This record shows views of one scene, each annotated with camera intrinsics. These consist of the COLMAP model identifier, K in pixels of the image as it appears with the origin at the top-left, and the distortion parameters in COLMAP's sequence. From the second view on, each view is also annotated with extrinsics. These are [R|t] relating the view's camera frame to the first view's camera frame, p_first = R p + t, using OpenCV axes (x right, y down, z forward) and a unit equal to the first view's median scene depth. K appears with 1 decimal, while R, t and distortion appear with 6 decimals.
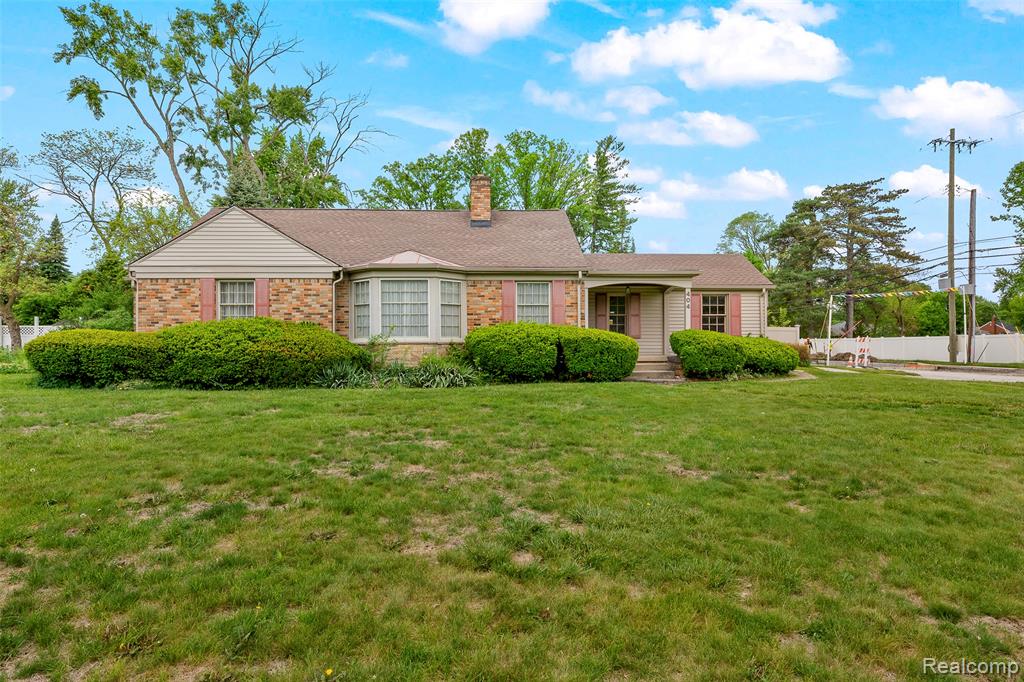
lens RADIAL K [[565.4, 0, 506.6], [0, 565.4, 335.7], [0, 0, 1]] dist [-0.011676, 0.003228]
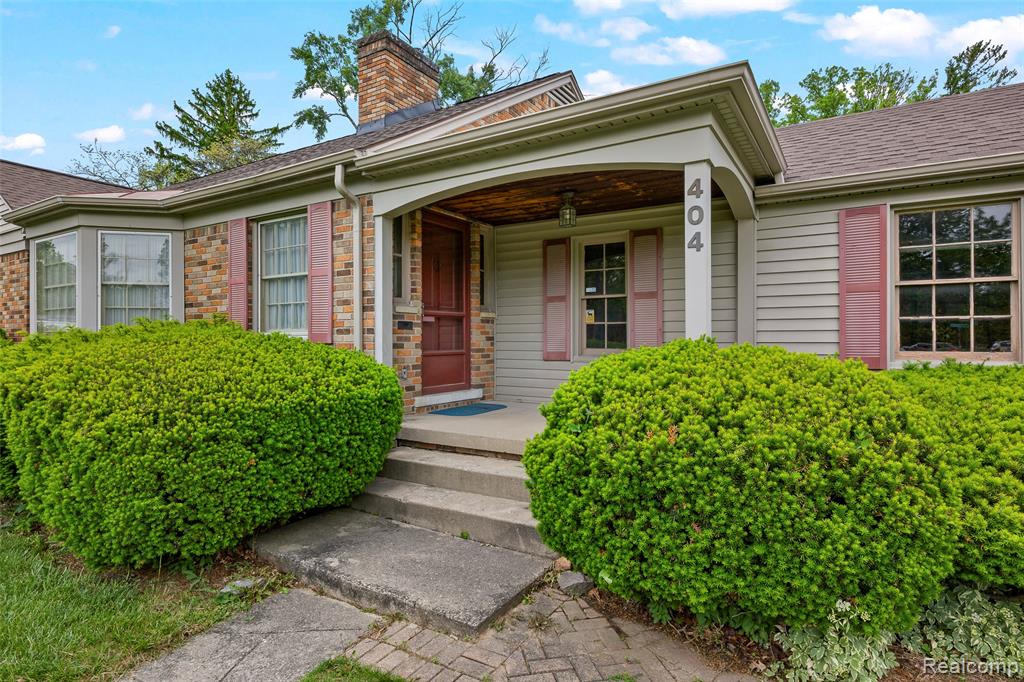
lens RADIAL K [[541.6, 0, 512.3], [0, 541.6, 338.6], [0, 0, 1]] dist [-0.002797, -0.001616]
pose [[0.831256, 0.001030, -0.555889, 0.266504], [-0.000746, 0.999999, 0.000737, -0.007968], [0.555889, -0.000198, 0.831257, 0.535895]]
